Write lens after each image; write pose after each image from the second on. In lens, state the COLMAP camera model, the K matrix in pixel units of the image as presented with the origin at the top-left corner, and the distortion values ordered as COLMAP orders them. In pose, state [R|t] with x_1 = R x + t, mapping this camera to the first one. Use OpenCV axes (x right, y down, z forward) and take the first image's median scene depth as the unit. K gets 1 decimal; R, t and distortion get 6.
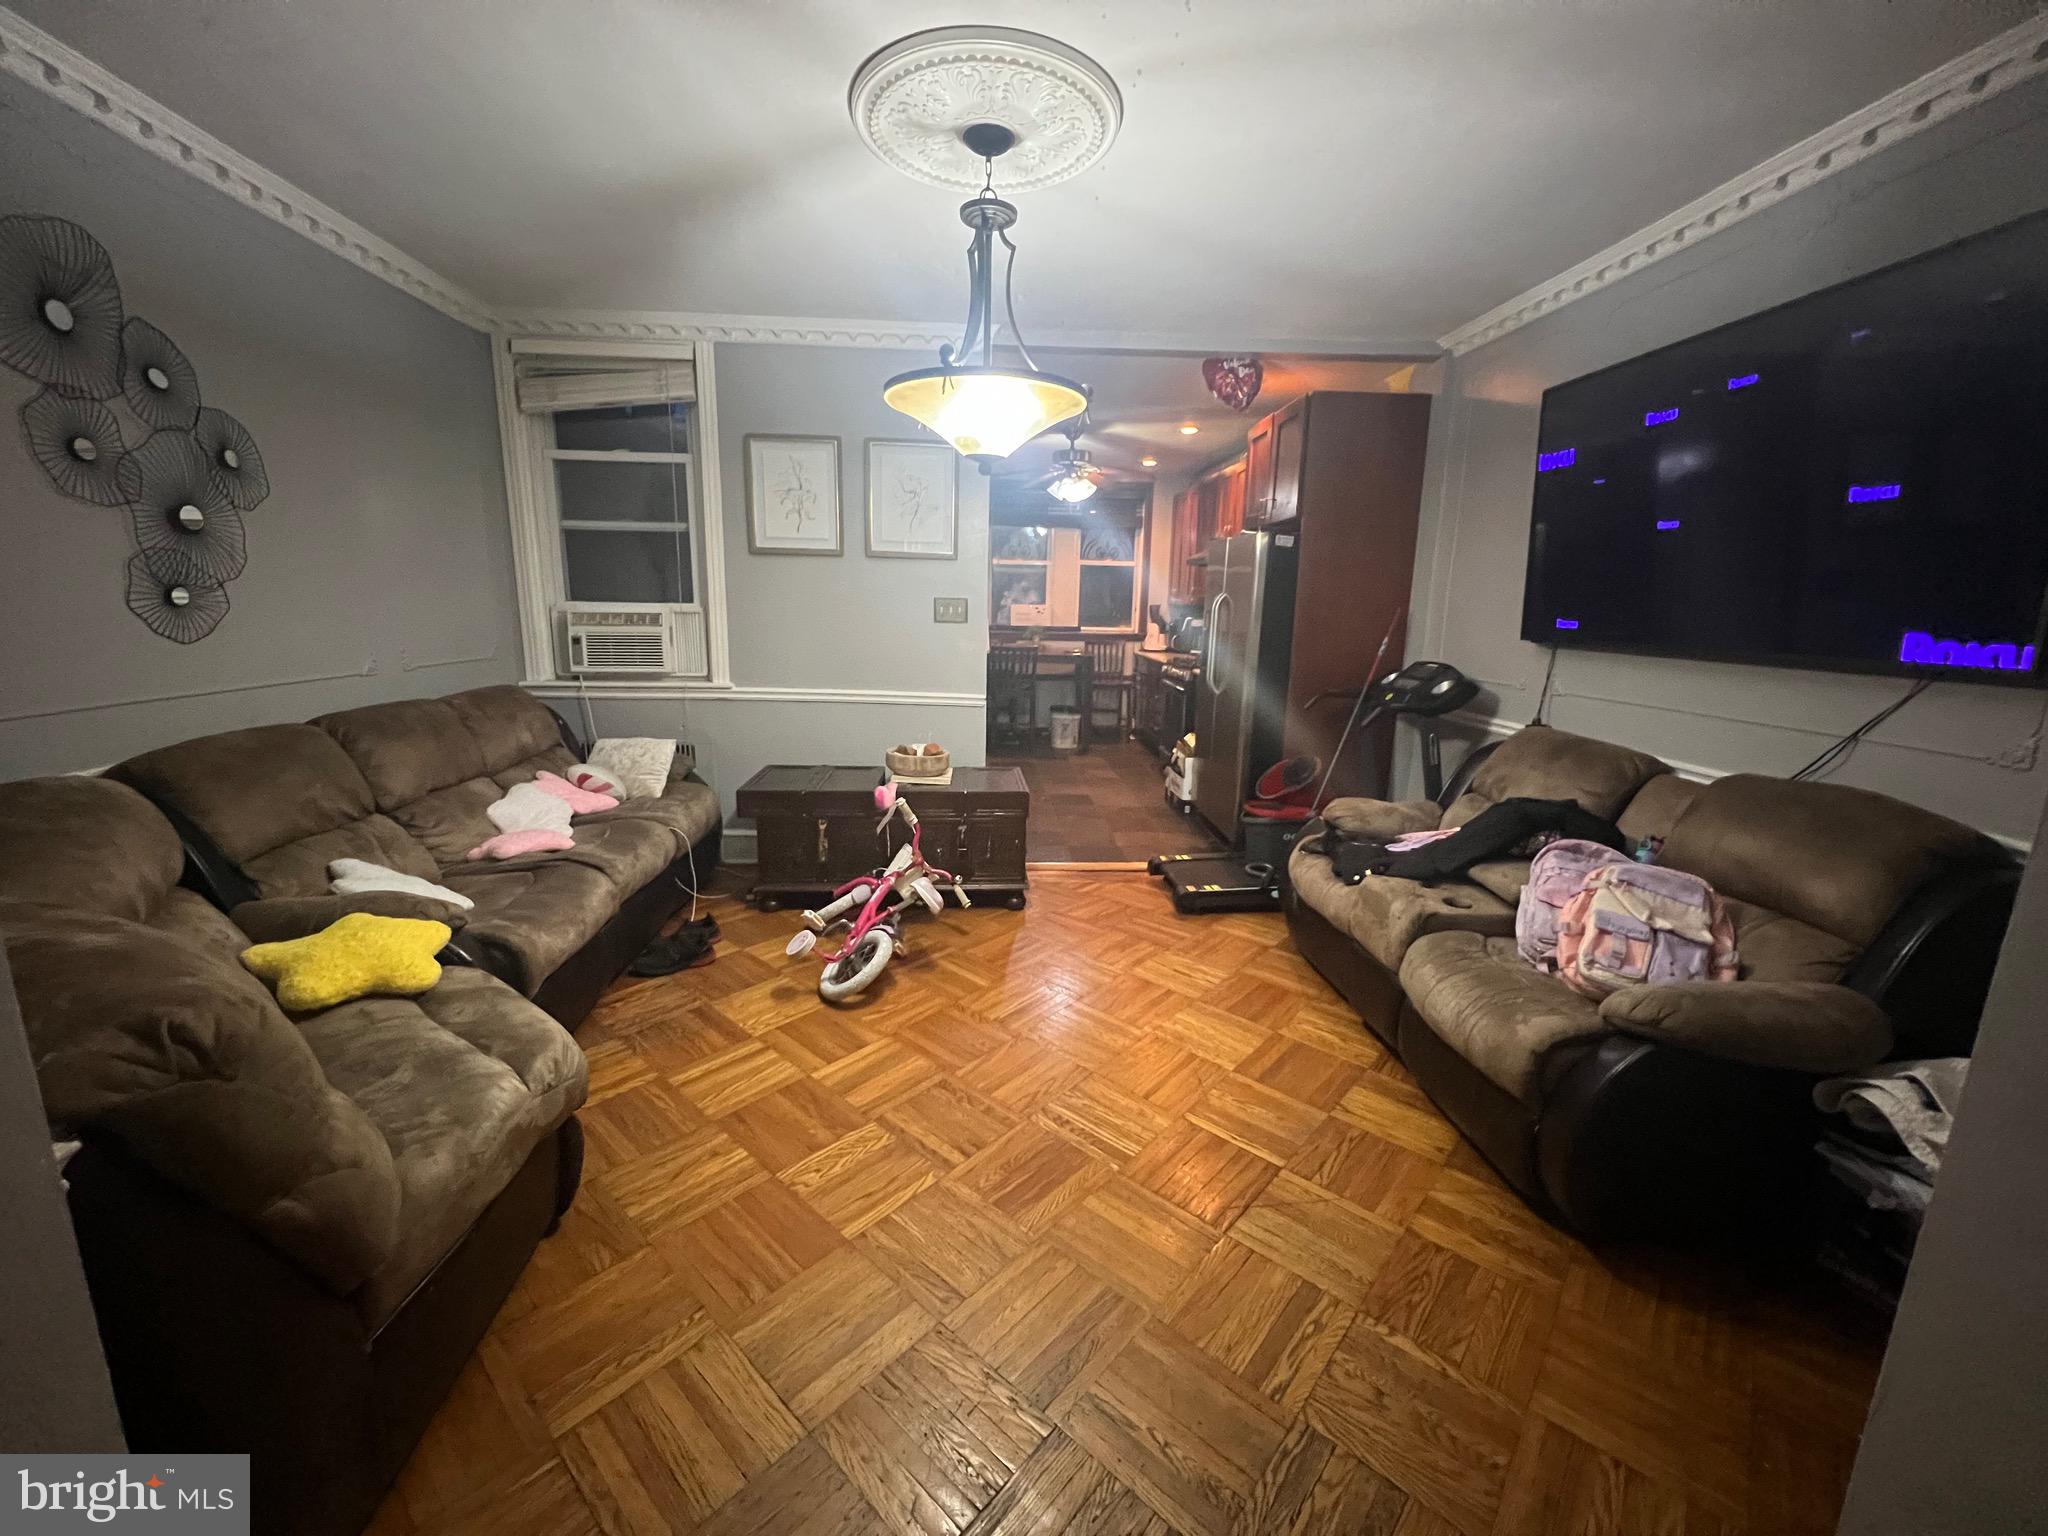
lens RADIAL K [[818.6, 0, 1010.0], [0, 818.6, 774.1], [0, 0, 1]] dist [0.001127, 0.000772]
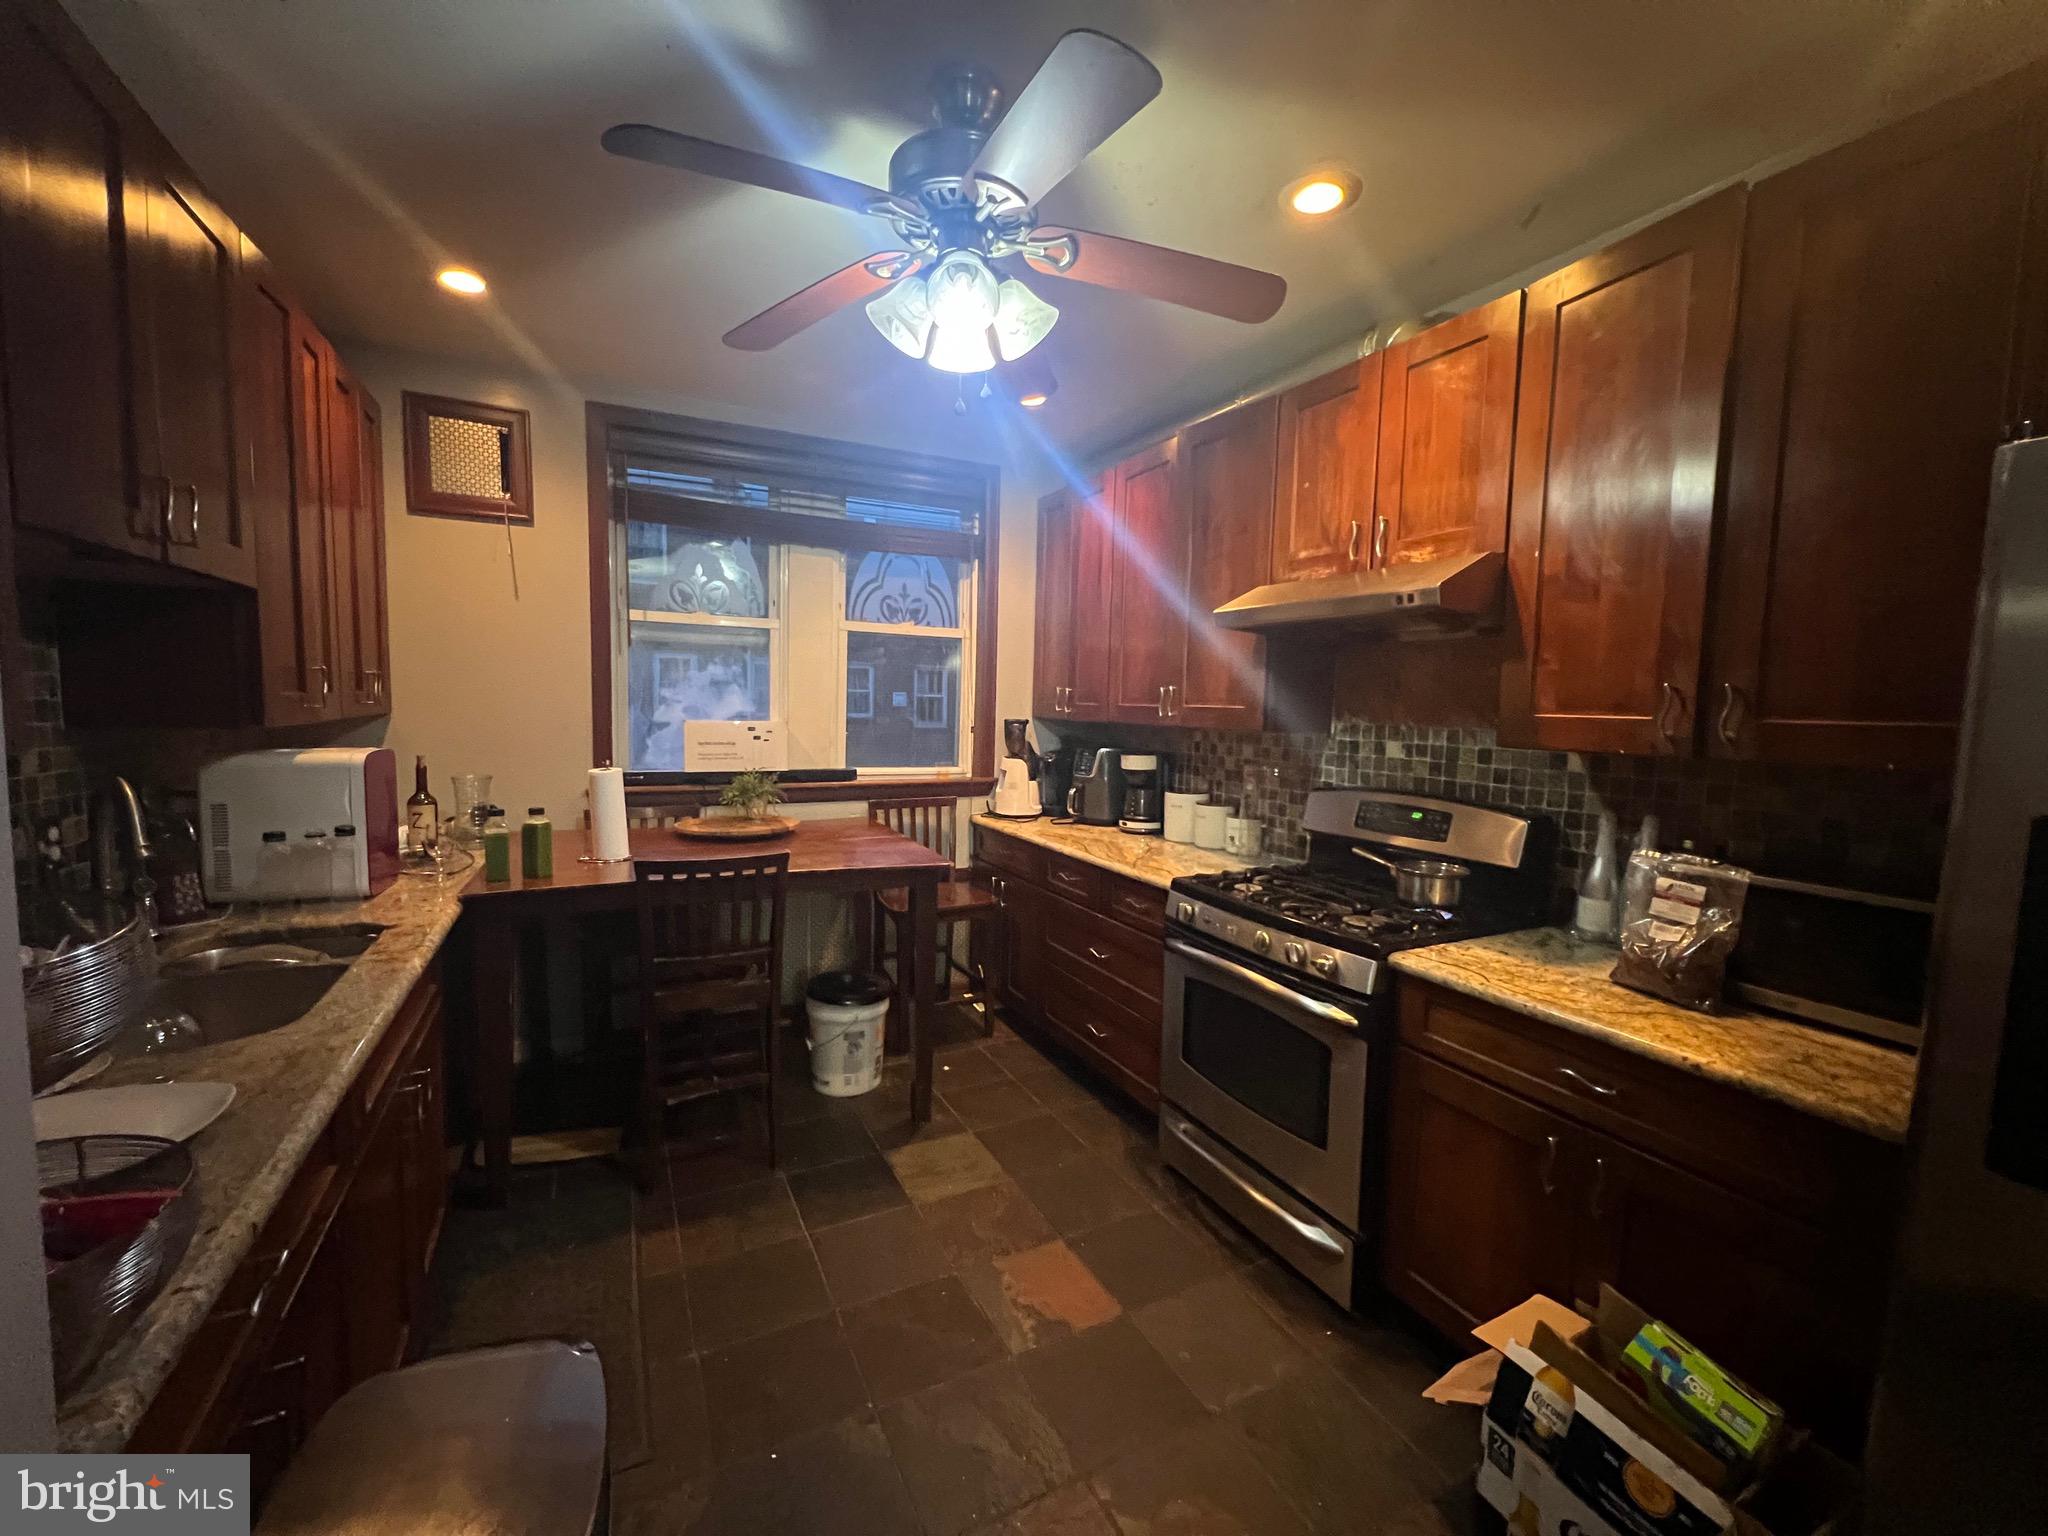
lens RADIAL K [[818.6, 0, 1022.8], [0, 818.6, 769.6], [0, 0, 1]] dist [0.001127, 0.000772]
pose [[0.907691, -0.029573, 0.418597, -0.016357], [0.077198, 0.992257, -0.097296, -0.132082], [-0.412478, 0.120630, 0.902945, 0.577006]]
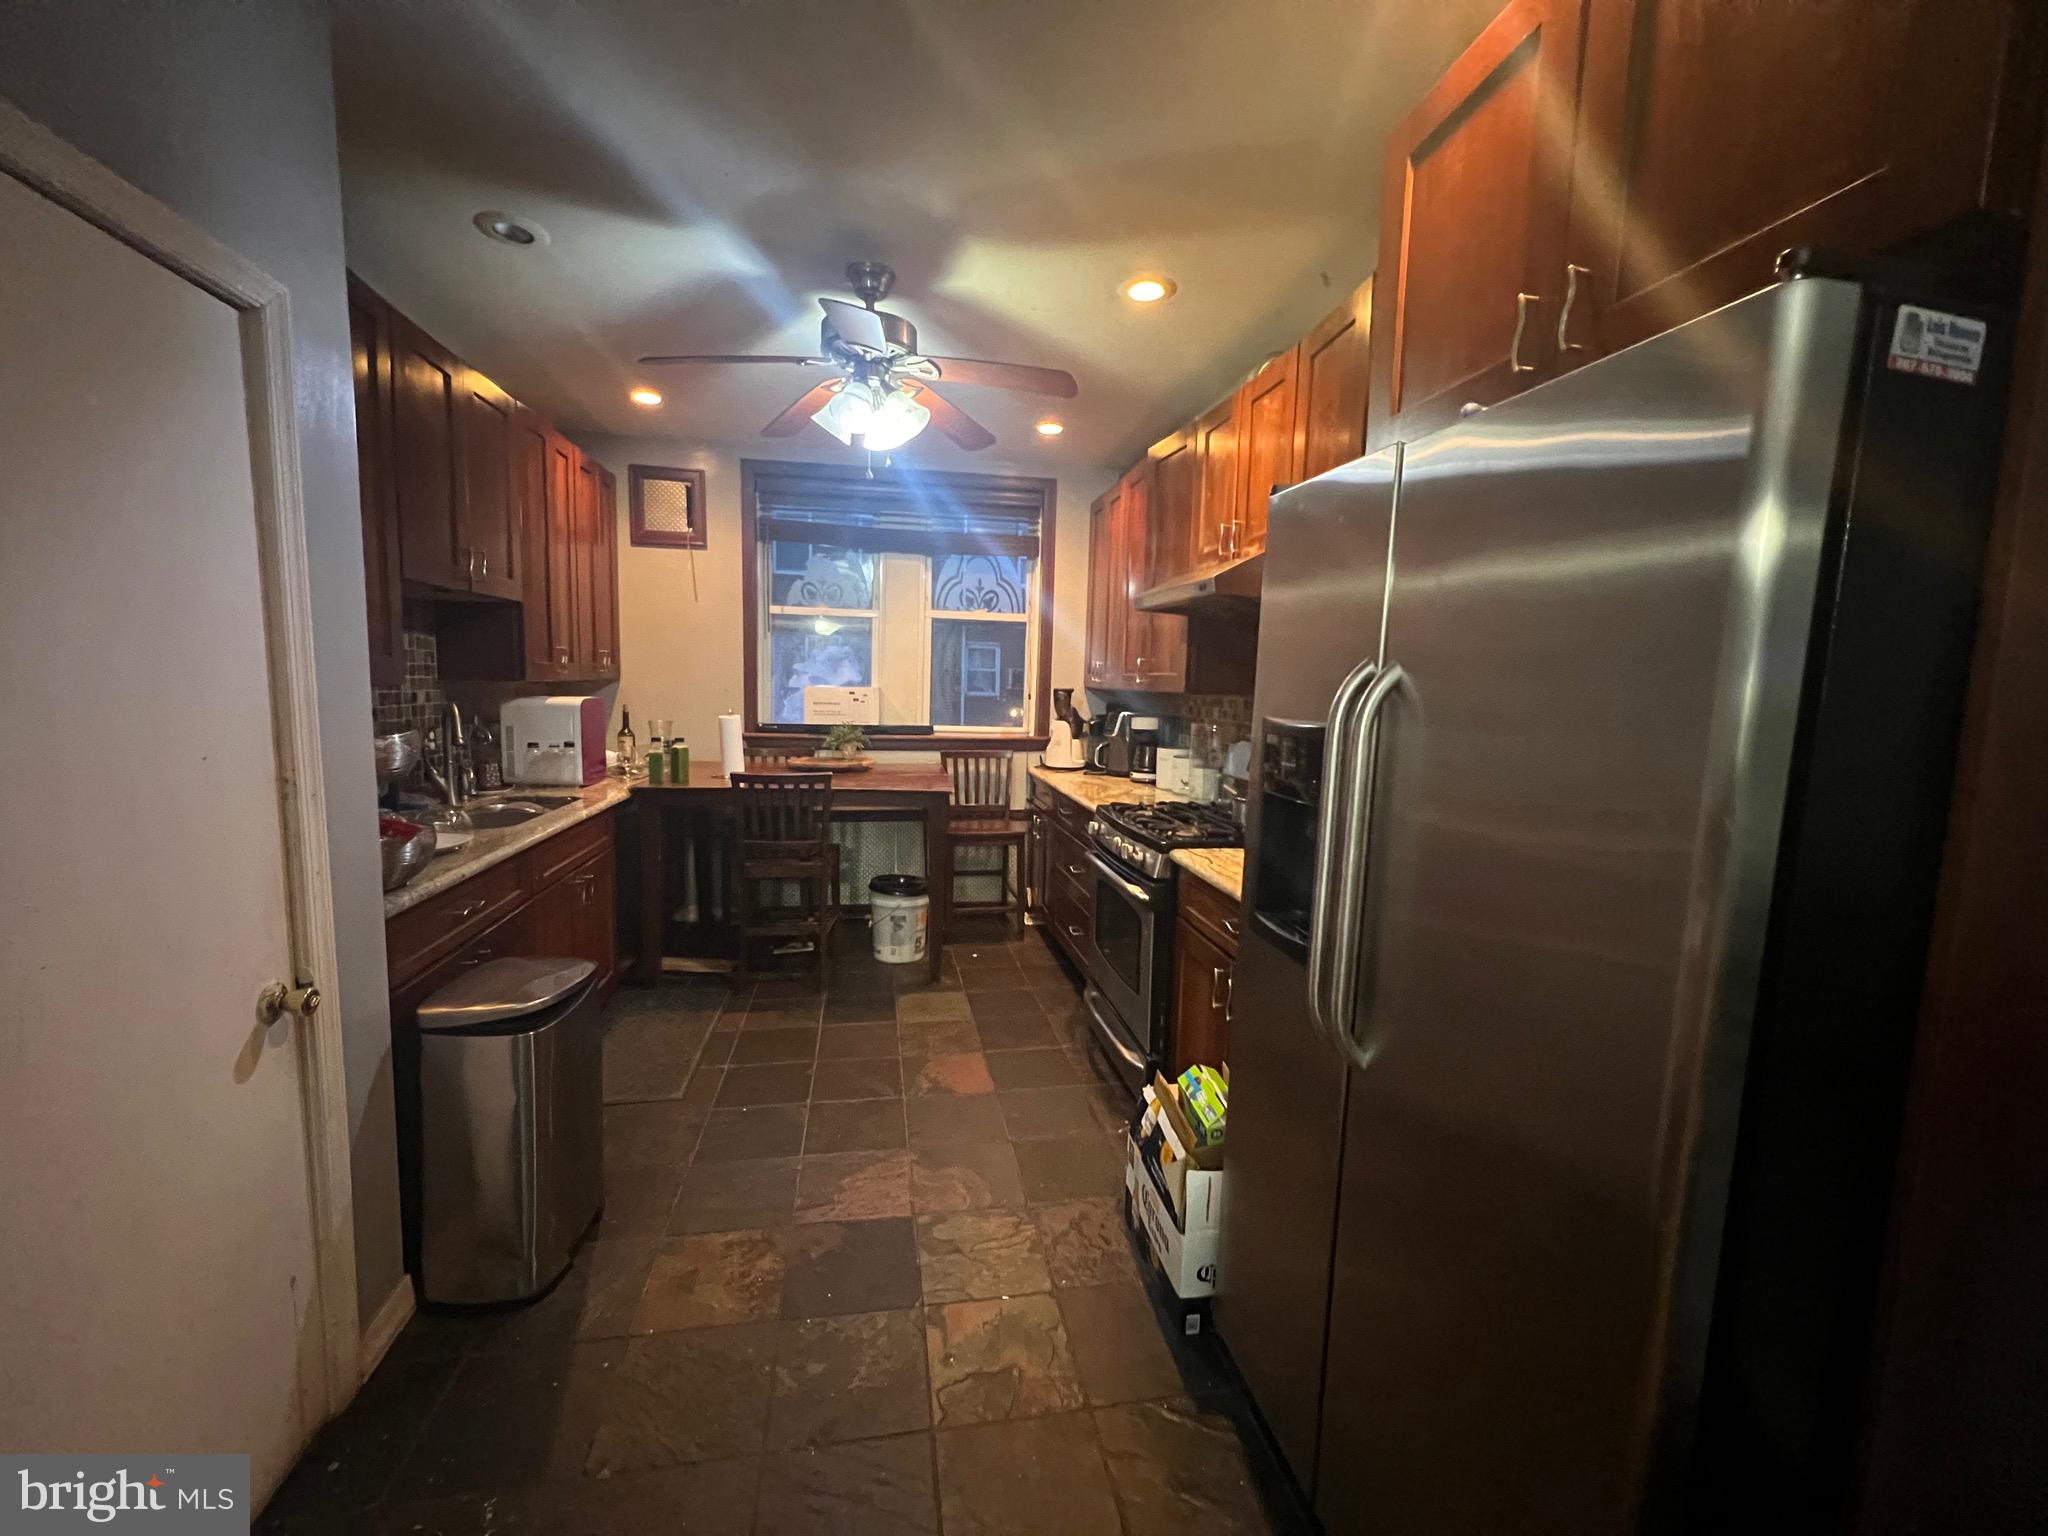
lens RADIAL K [[818.6, 0, 1025.6], [0, 818.6, 771.5], [0, 0, 1]] dist [0.001127, 0.000772]
pose [[0.989756, -0.005687, 0.142653, 0.069669], [0.018613, 0.995818, -0.089442, -0.098913], [-0.141548, 0.091181, 0.985723, 0.447641]]
